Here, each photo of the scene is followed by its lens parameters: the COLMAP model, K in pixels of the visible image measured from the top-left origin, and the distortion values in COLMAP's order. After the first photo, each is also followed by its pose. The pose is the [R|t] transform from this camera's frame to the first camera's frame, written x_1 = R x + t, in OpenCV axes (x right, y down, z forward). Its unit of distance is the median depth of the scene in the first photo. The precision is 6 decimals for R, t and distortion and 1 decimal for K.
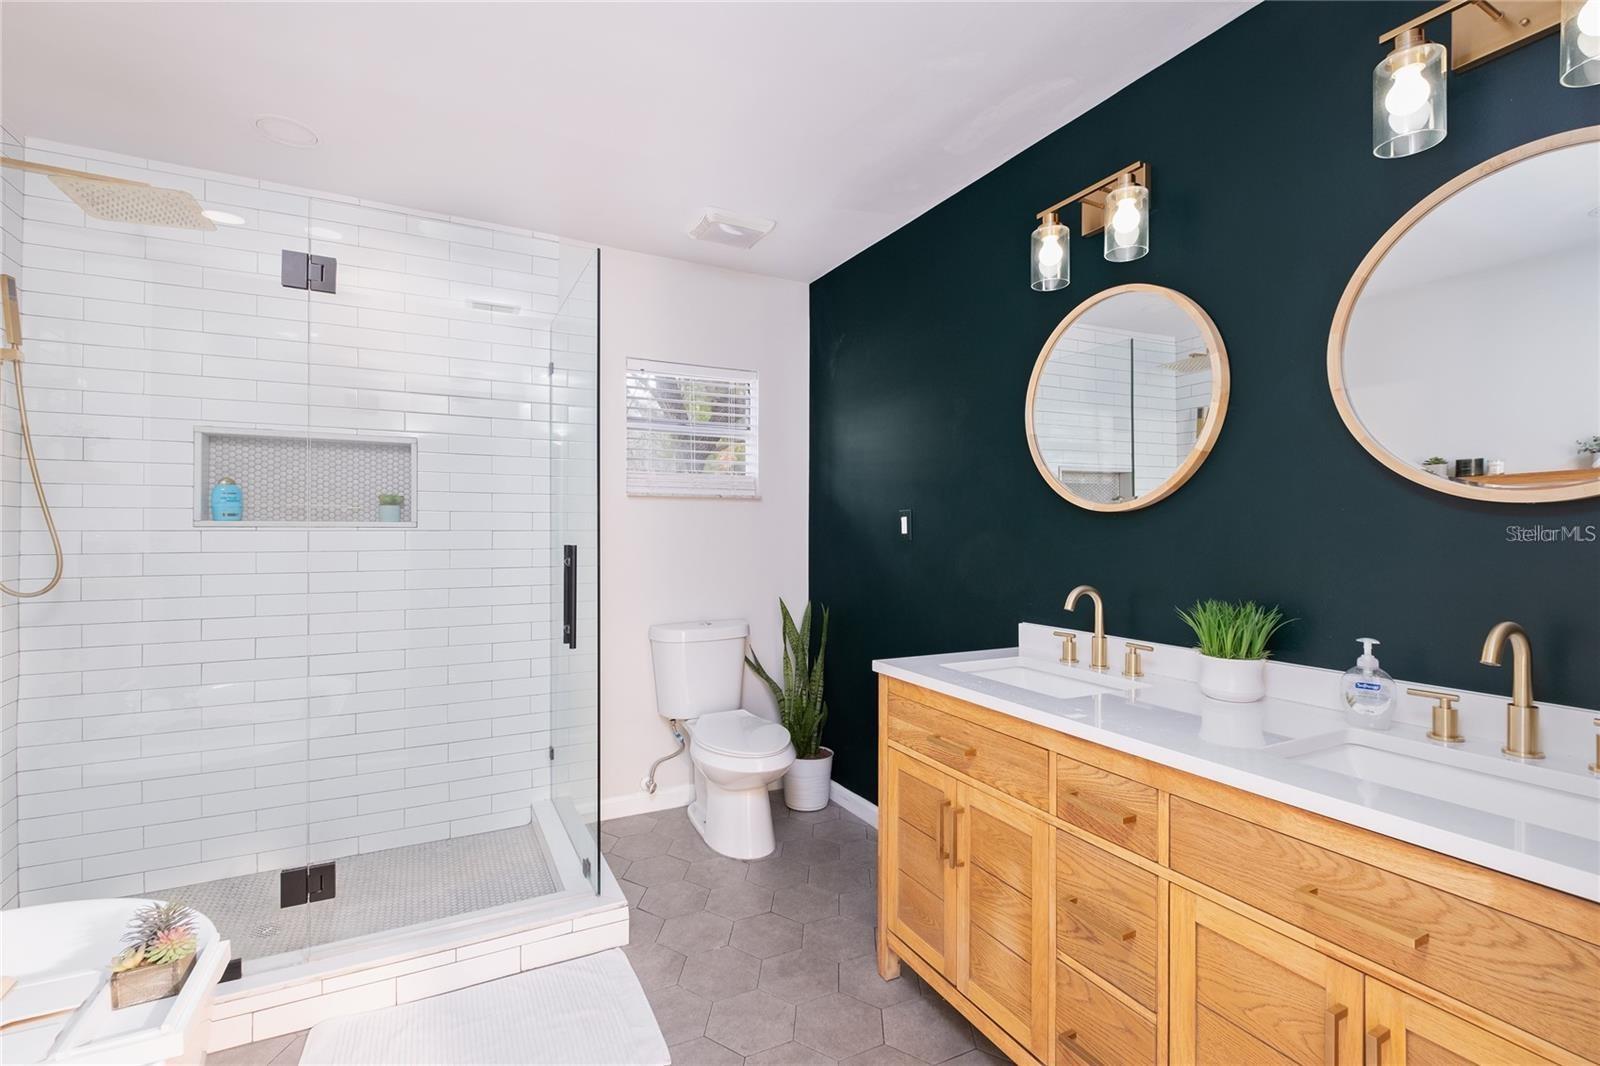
lens RADIAL K [[727.6, 0, 836.3], [0, 727.6, 532.8], [0, 0, 1]] dist [0.016361, -0.010300]
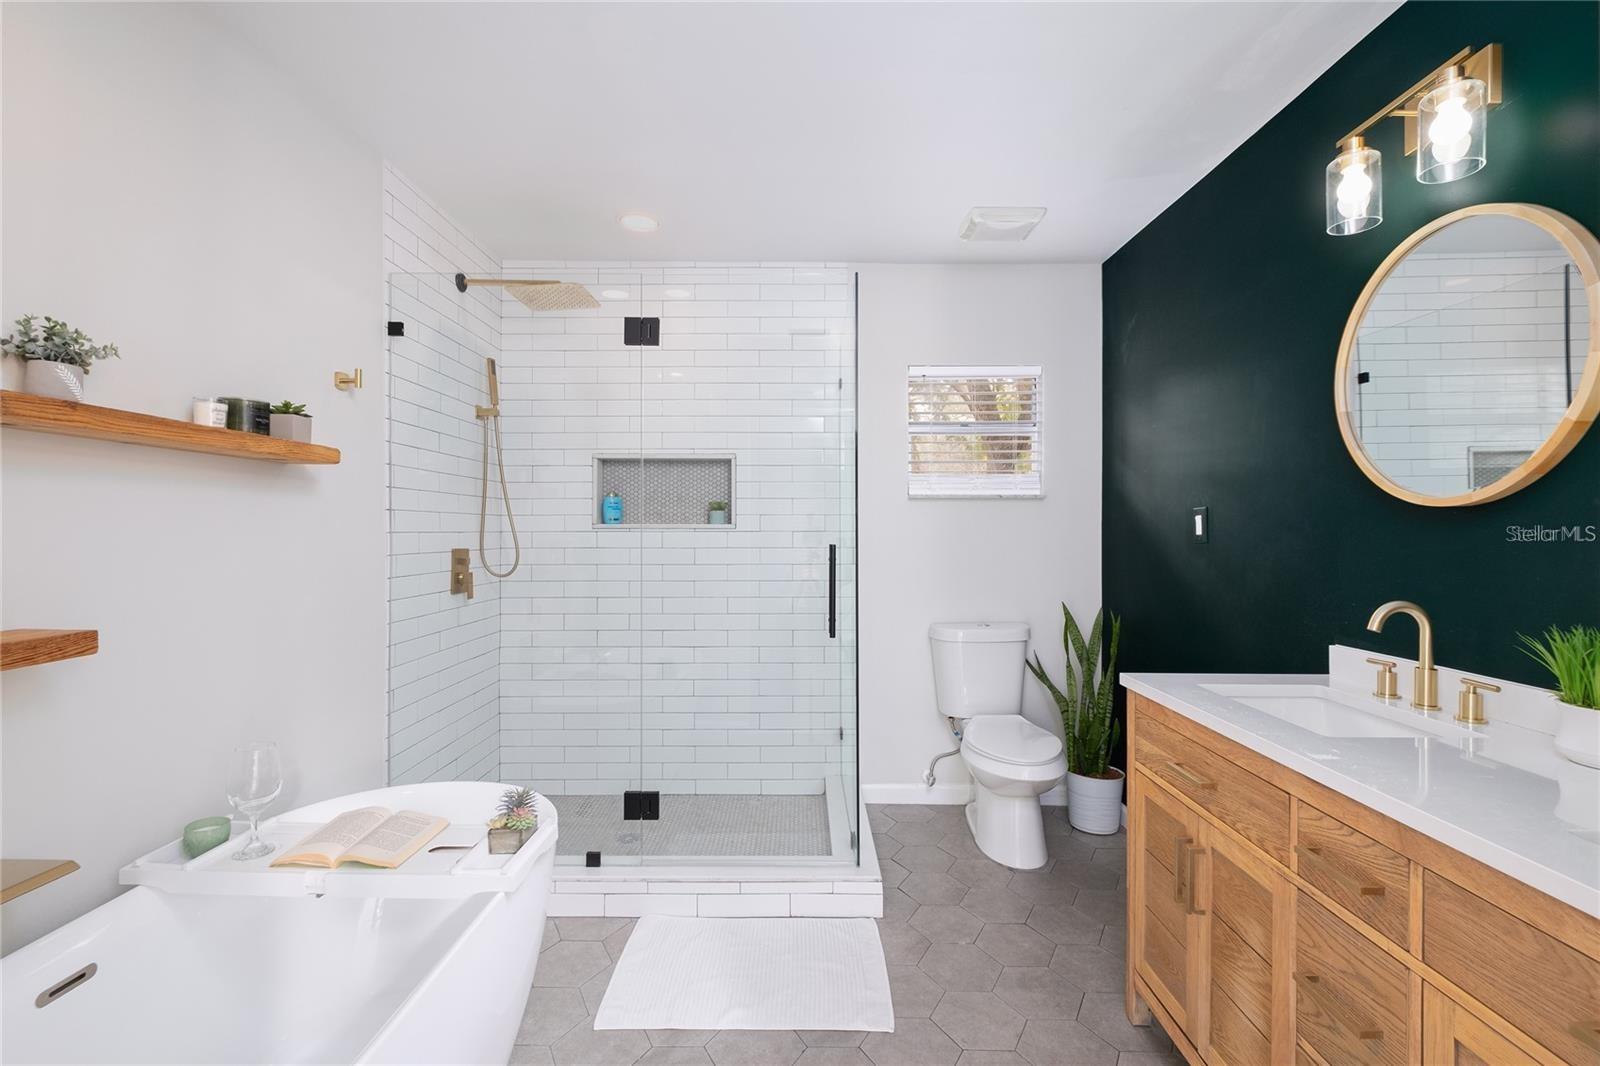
lens RADIAL K [[740.1, 0, 800.0], [0, 740.1, 533.0], [0, 0, 1]] dist [0.001174, -0.000535]
pose [[0.876766, 0.000607, -0.480918, 0.147081], [-0.001000, 0.999999, -0.000561, 0.000192], [0.480917, 0.000973, 0.876766, -0.009801]]
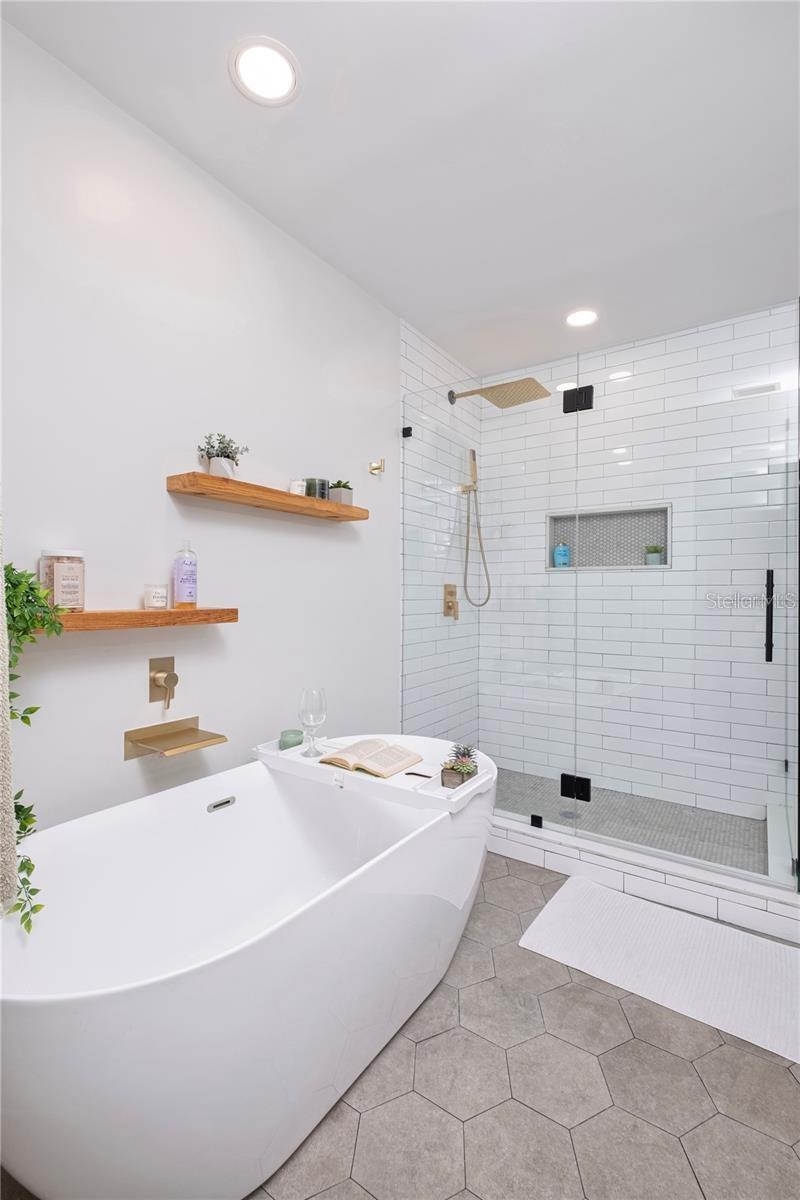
lens RADIAL K [[545.7, 0, 371.0], [0, 545.7, 595.2], [0, 0, 1]] dist [0.016361, -0.010300]
pose [[0.441348, 0.008577, -0.897295, 0.140390], [-0.006891, 0.999957, 0.006168, 0.059563], [0.897309, 0.003461, 0.441389, 0.077218]]
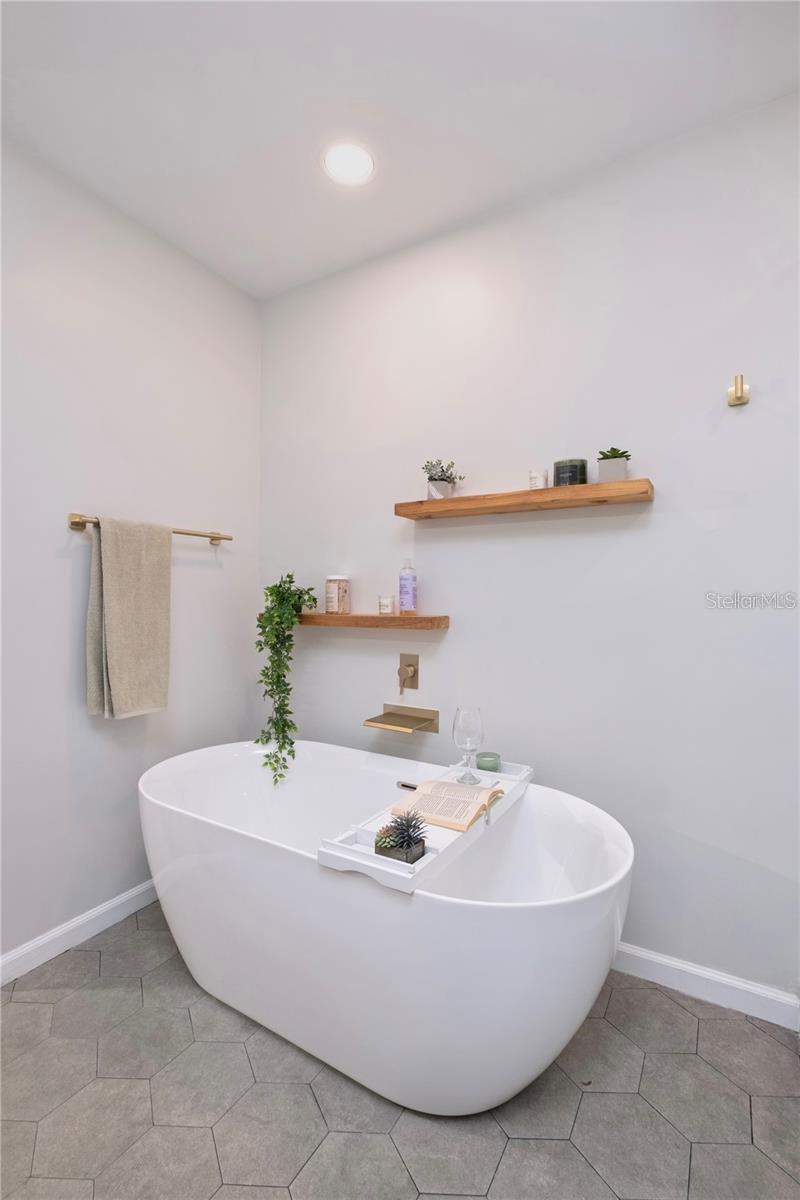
lens RADIAL K [[526.1, 0, 400.0], [0, 526.1, 600.0], [0, 0, 1]] dist [-0.001674, -0.000428]
pose [[-0.857754, -0.003565, -0.514048, -0.215383], [-0.007790, 0.999951, 0.006064, 0.052383], [0.514001, 0.009206, -0.857740, 1.000977]]
